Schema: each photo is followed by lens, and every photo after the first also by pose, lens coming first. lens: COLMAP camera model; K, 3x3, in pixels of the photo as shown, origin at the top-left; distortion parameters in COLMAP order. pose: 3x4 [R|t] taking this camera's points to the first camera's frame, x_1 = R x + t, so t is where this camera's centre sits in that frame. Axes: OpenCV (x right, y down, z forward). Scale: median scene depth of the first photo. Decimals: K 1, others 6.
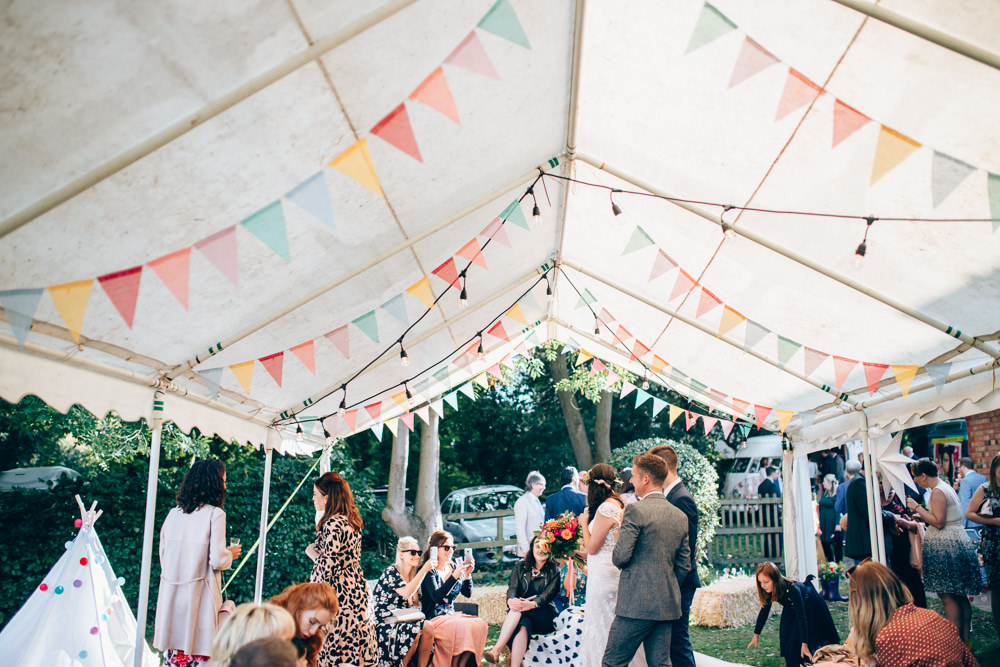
lens RADIAL K [[952.2, 0, 500.0], [0, 952.2, 333.5], [0, 0, 1]] dist [-0.019232, -0.007980]
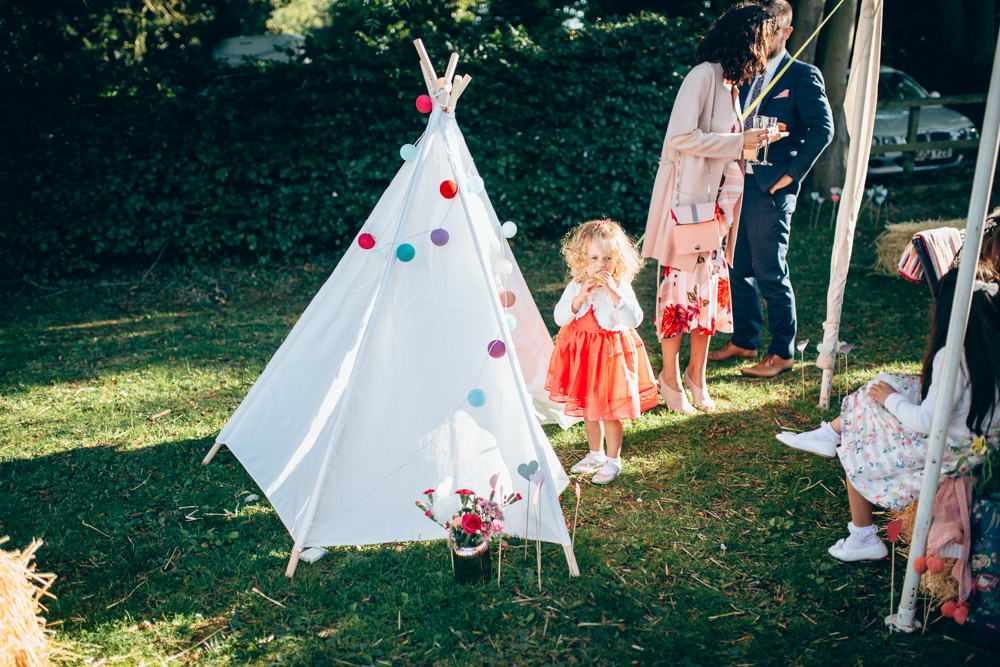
lens RADIAL K [[952.2, 0, 500.0], [0, 952.2, 333.5], [0, 0, 1]] dist [-0.019232, -0.007980]
pose [[0.981124, 0.053217, -0.185913, -0.201622], [0.027409, 0.913415, 0.406106, 0.073948], [0.191427, -0.403536, 0.894715, 0.352346]]
